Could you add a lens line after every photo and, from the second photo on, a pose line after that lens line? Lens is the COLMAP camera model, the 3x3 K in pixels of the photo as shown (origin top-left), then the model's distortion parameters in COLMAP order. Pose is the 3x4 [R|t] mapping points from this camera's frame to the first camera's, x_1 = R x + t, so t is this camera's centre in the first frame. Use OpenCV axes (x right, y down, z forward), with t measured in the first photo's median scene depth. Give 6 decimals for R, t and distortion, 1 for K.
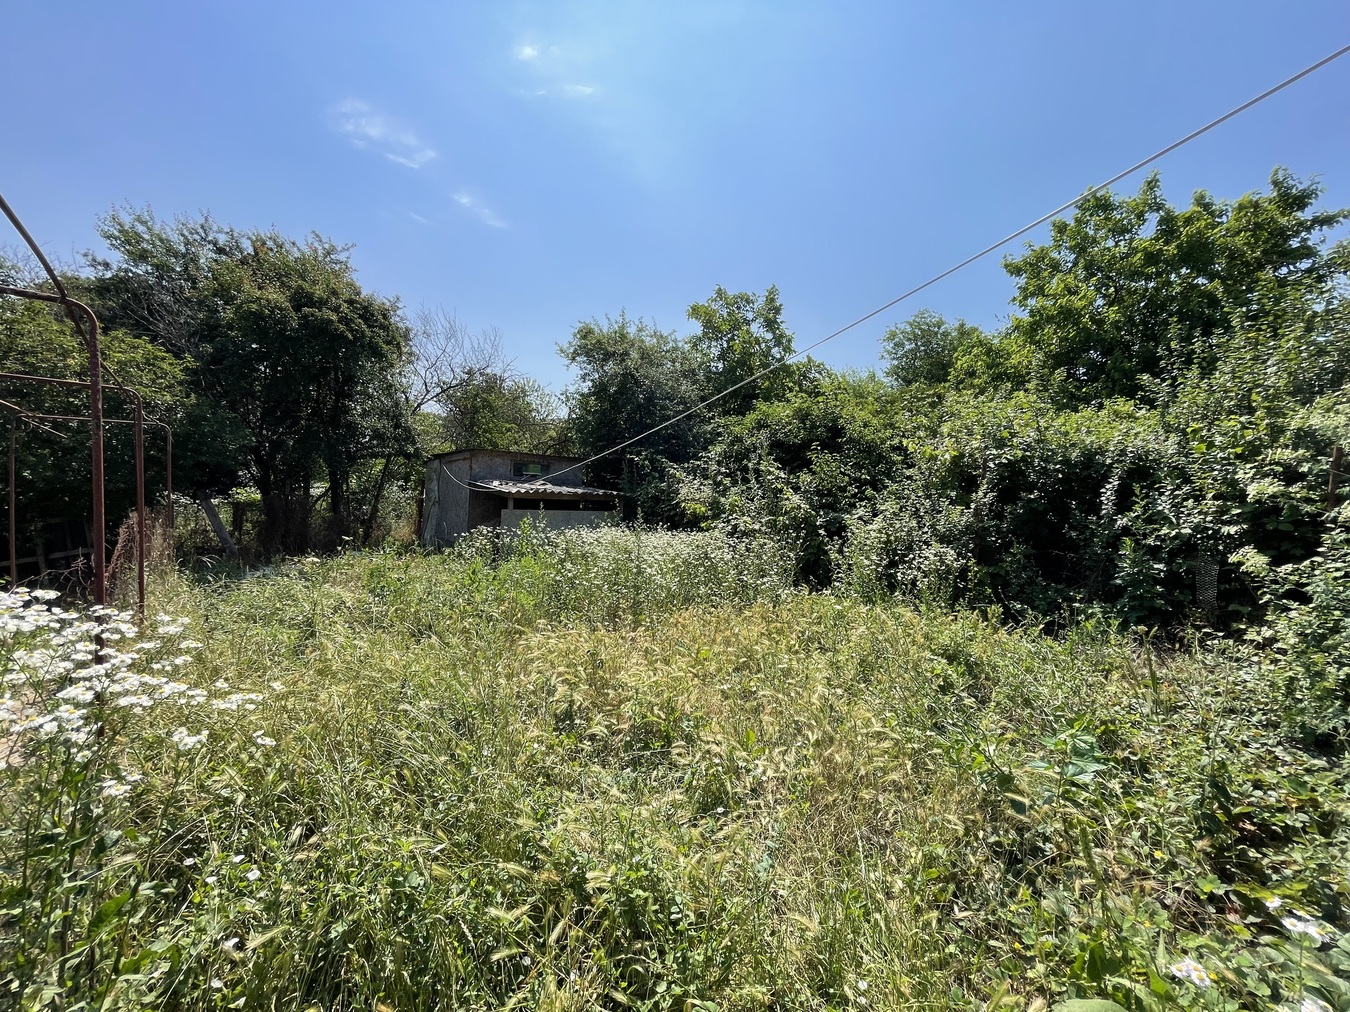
lens RADIAL K [[552.5, 0, 659.5], [0, 552.5, 506.1], [0, 0, 1]] dist [0.002517, -0.000415]
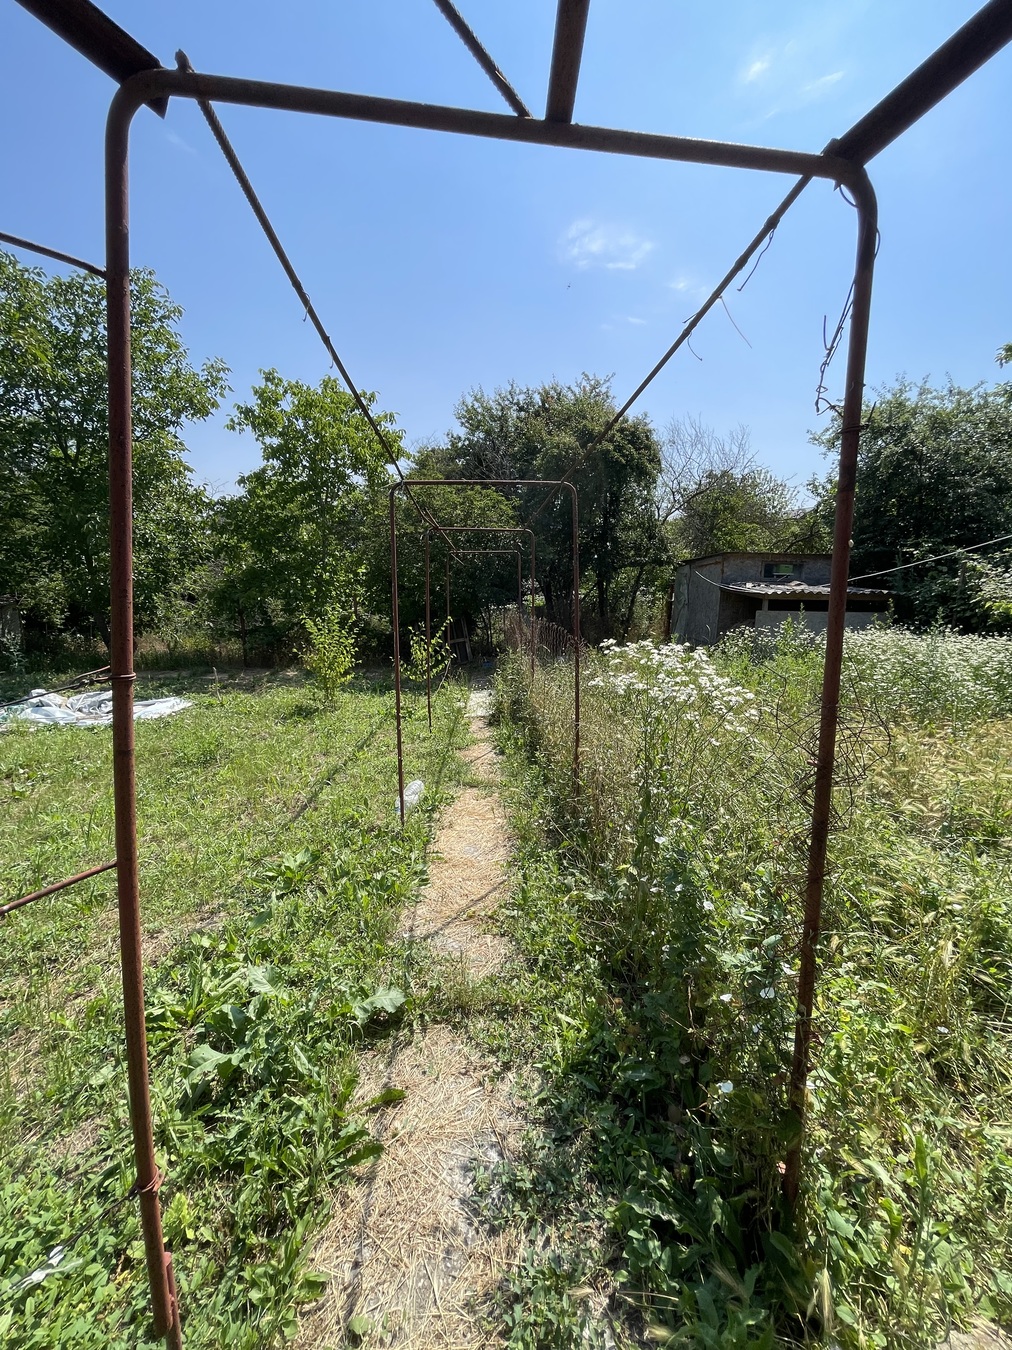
lens RADIAL K [[552.5, 0, 489.0], [0, 552.5, 672.3], [0, 0, 1]] dist [0.002517, -0.000415]
pose [[0.799758, 0.061511, -0.597164, -0.046678], [0.006678, 0.993764, 0.111306, 0.001801], [0.600286, -0.093005, 0.794359, -0.102927]]
